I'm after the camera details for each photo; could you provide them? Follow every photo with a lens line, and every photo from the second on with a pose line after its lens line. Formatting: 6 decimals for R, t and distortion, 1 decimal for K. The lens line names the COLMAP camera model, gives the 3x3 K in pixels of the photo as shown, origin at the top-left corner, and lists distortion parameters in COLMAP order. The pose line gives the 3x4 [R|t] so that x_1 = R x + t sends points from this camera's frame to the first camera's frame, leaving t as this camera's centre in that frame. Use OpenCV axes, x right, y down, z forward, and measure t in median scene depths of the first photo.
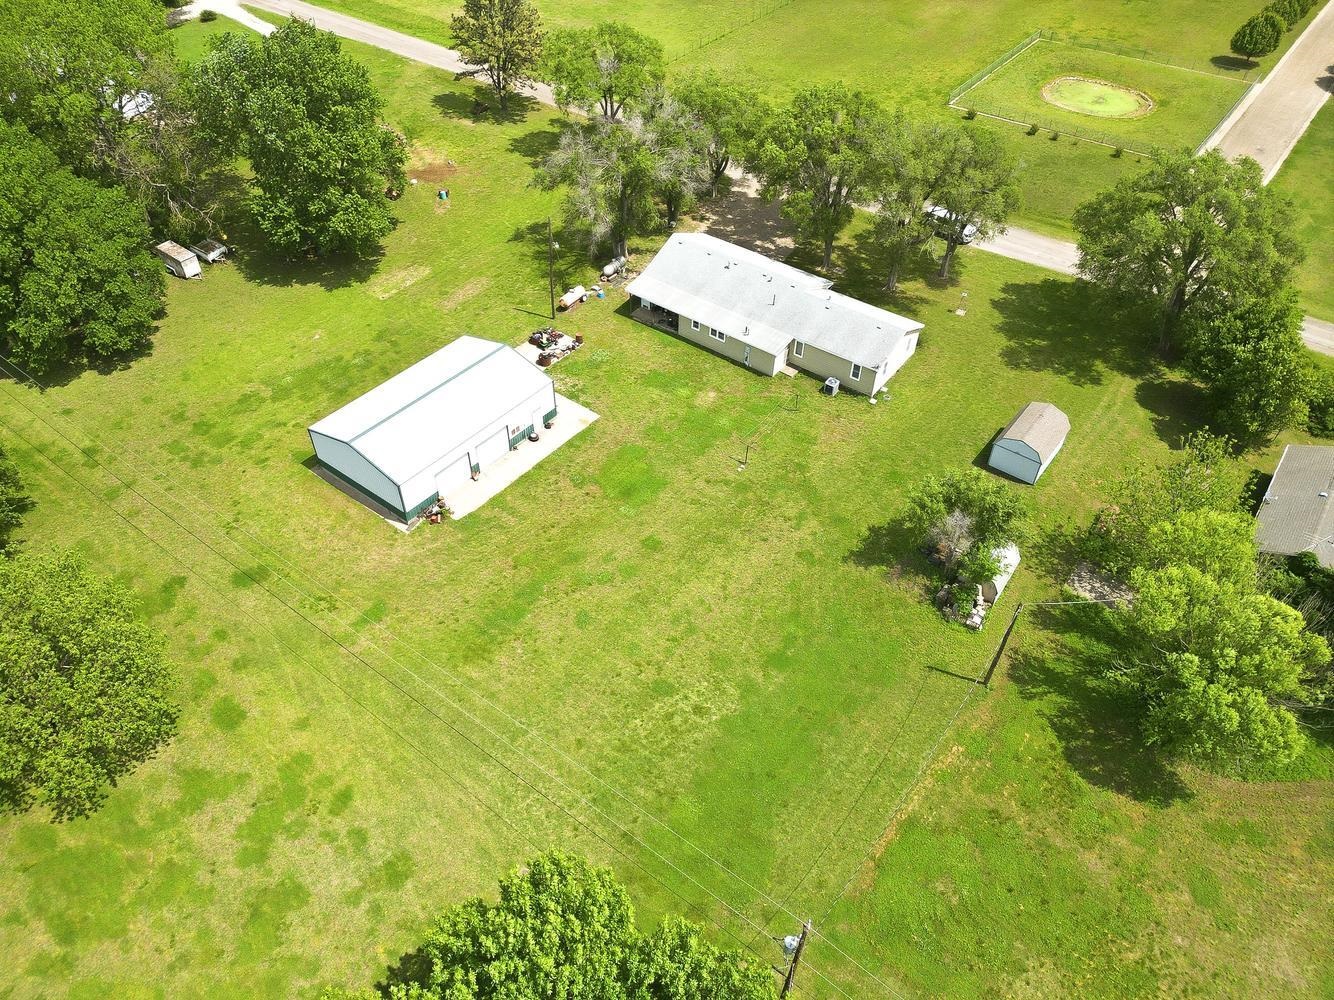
lens RADIAL K [[923.7, 0, 667.0], [0, 923.7, 500.0], [0, 0, 1]] dist [0.081620, -0.071226]
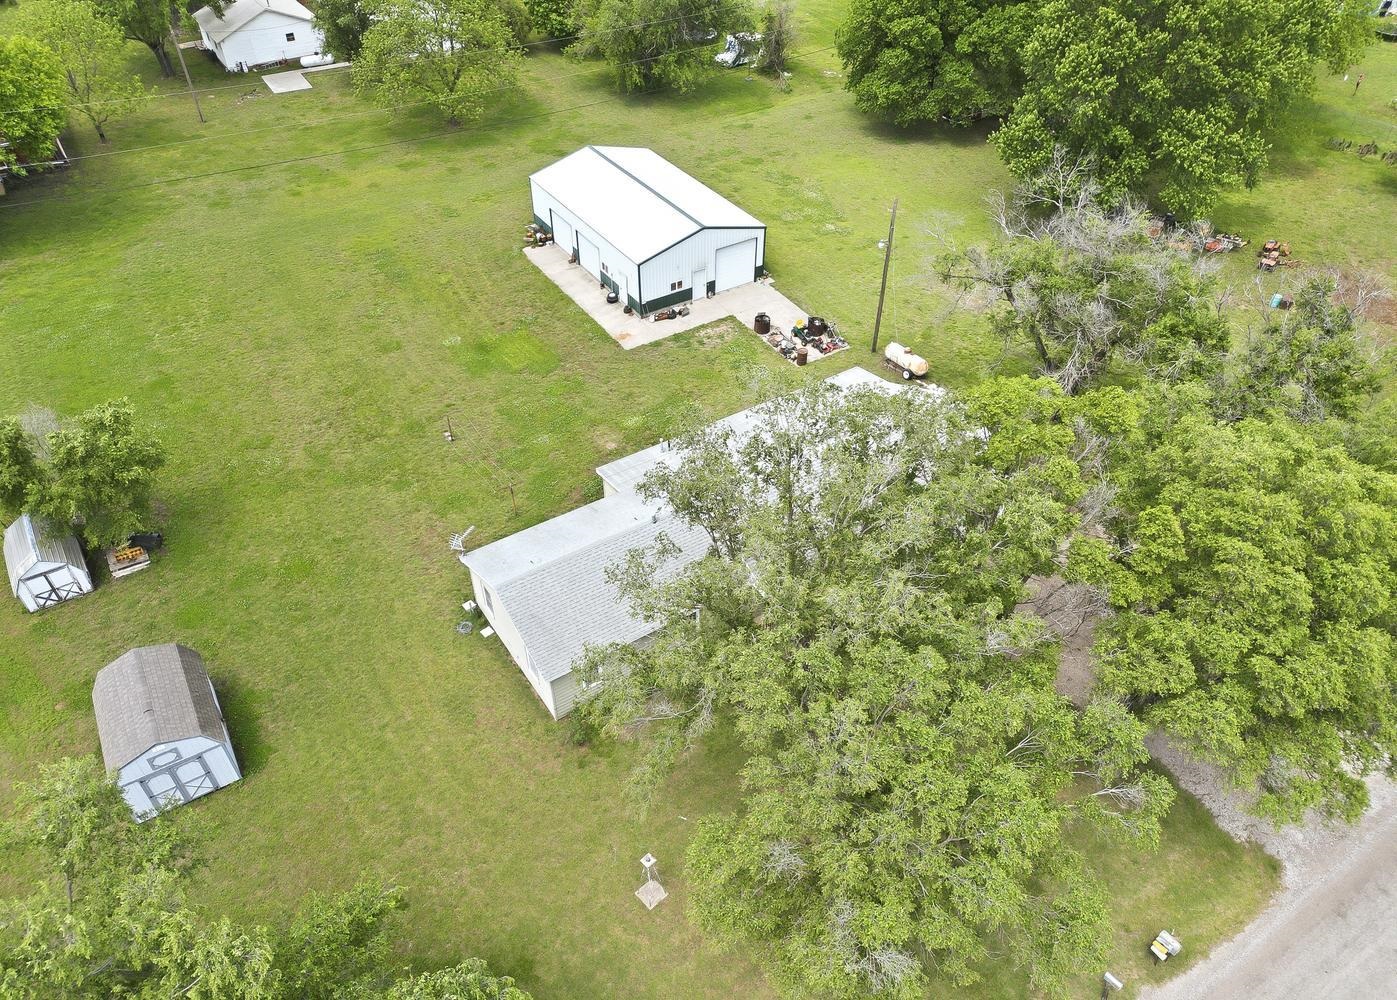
lens RADIAL K [[962.5, 0, 699.2], [0, 962.5, 526.0], [0, 0, 1]] dist [0.097115, -0.101150]
pose [[-0.336772, 0.625255, -0.704017, 0.540027], [-0.657903, 0.378642, 0.650995, -0.574677], [0.673609, 0.682412, 0.283841, 0.886908]]
